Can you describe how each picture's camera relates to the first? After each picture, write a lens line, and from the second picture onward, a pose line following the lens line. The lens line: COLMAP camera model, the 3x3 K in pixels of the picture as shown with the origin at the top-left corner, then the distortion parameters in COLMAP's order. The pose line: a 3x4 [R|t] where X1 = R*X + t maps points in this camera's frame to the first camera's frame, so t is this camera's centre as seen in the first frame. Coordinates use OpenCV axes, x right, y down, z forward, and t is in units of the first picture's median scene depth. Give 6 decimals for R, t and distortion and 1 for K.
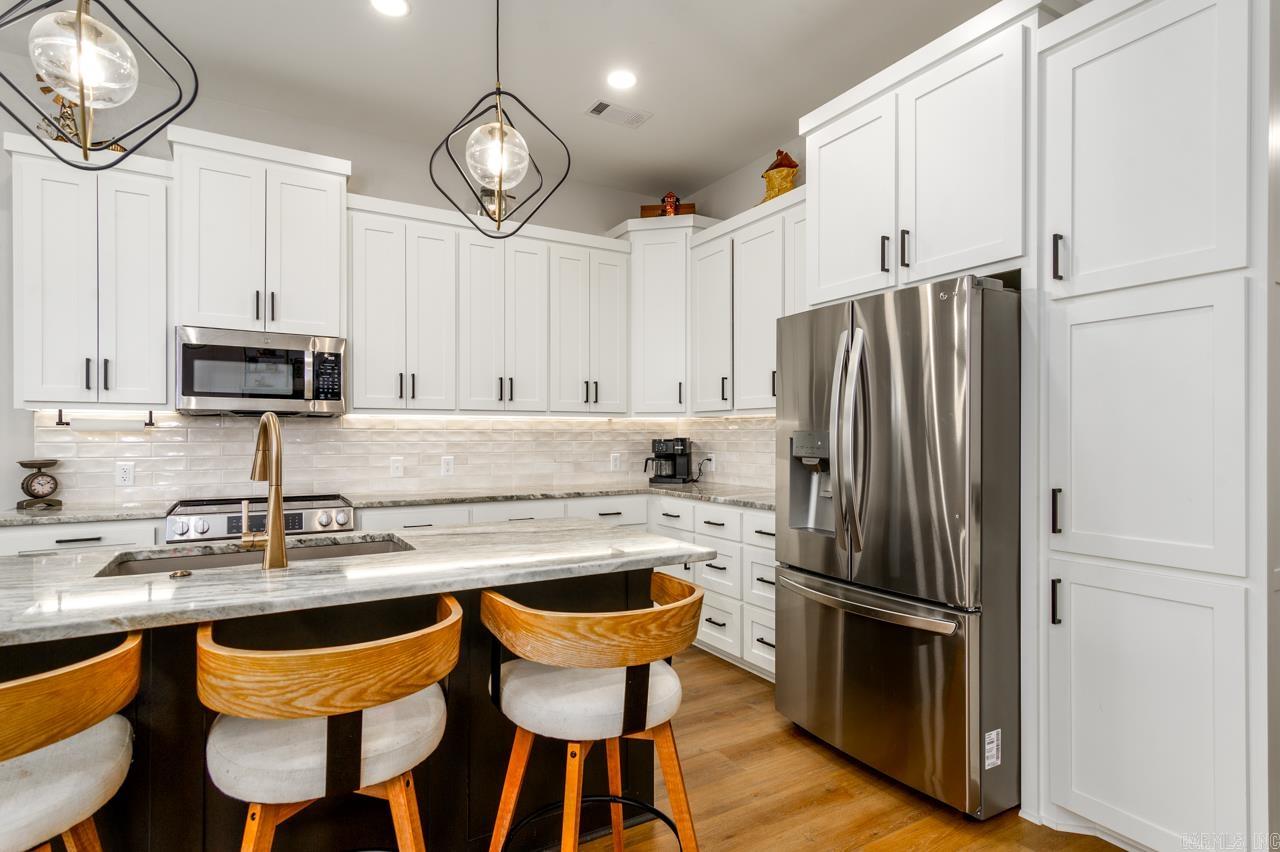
lens RADIAL K [[658.7, 0, 642.6], [0, 658.7, 436.8], [0, 0, 1]] dist [0.017319, -0.002406]
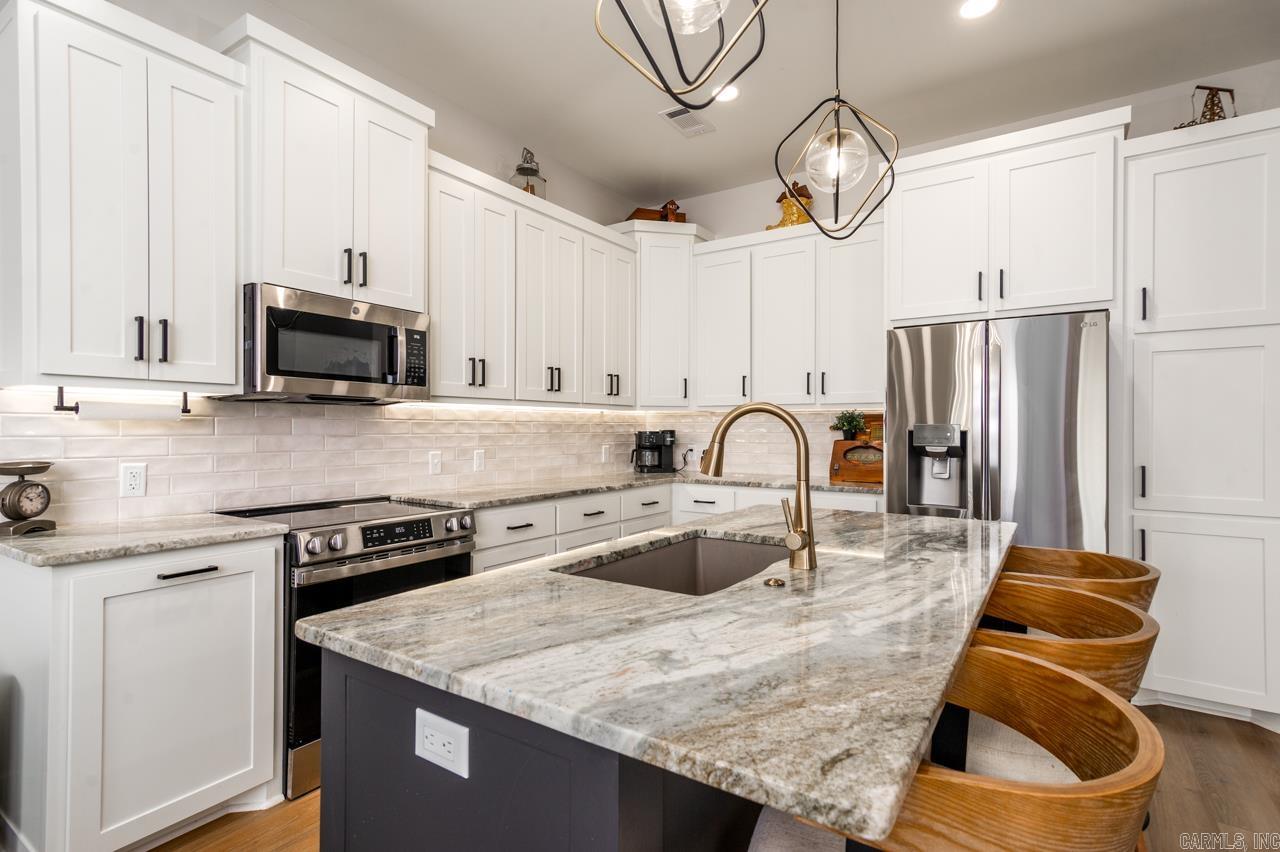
lens RADIAL K [[619.2, 0, 642.3], [0, 619.2, 426.9], [0, 0, 1]] dist [0.017235, 0.001387]
pose [[0.901264, 0.003132, 0.433259, -0.541452], [-0.001380, 0.999990, -0.004358, 0.001060], [-0.433268, 0.003330, 0.901259, 0.145537]]
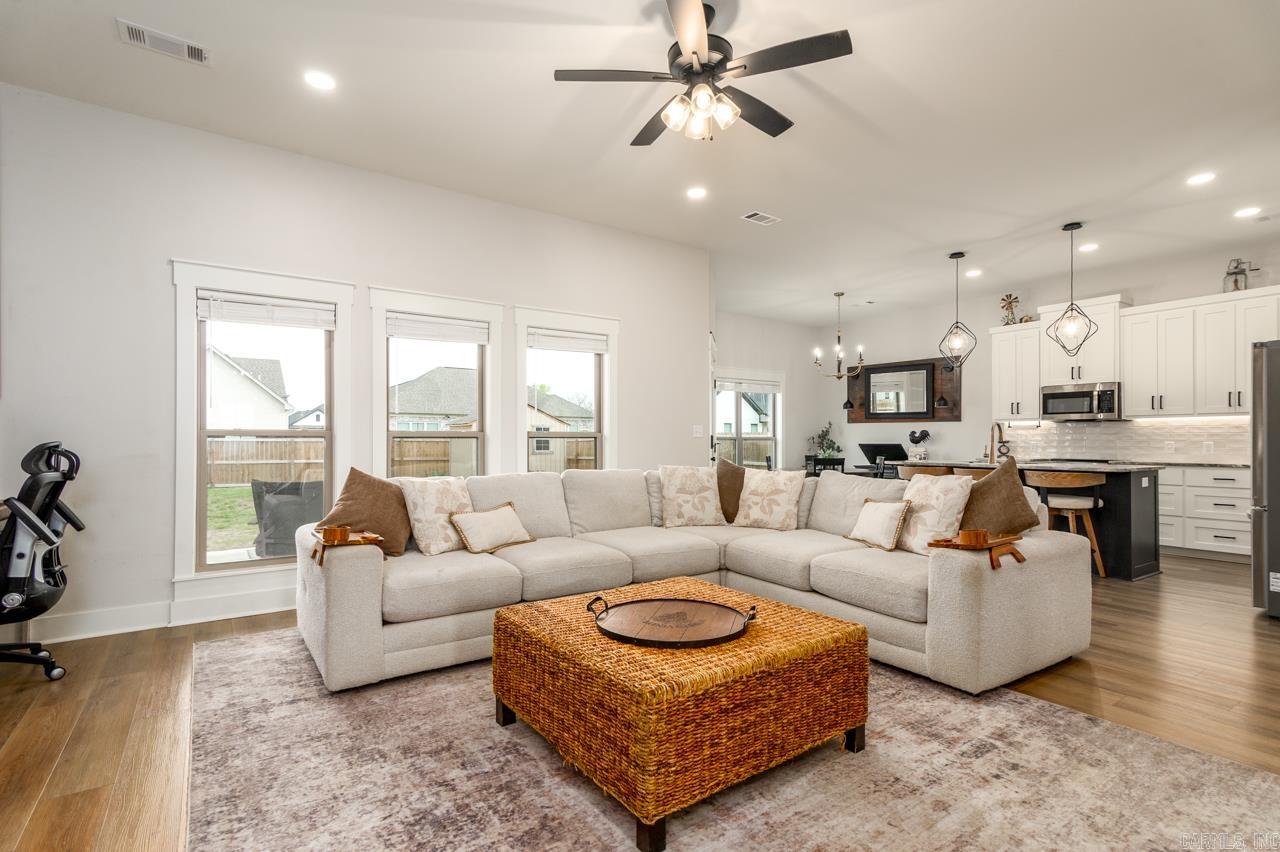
lens RADIAL K [[619.2, 0, 622.8], [0, 619.2, 435.3], [0, 0, 1]] dist [0.017235, 0.001387]
pose [[0.057449, -0.005510, -0.998333, 1.358898], [0.002761, 0.999982, -0.005360, 0.019719], [0.998345, -0.002448, 0.057463, -0.614308]]
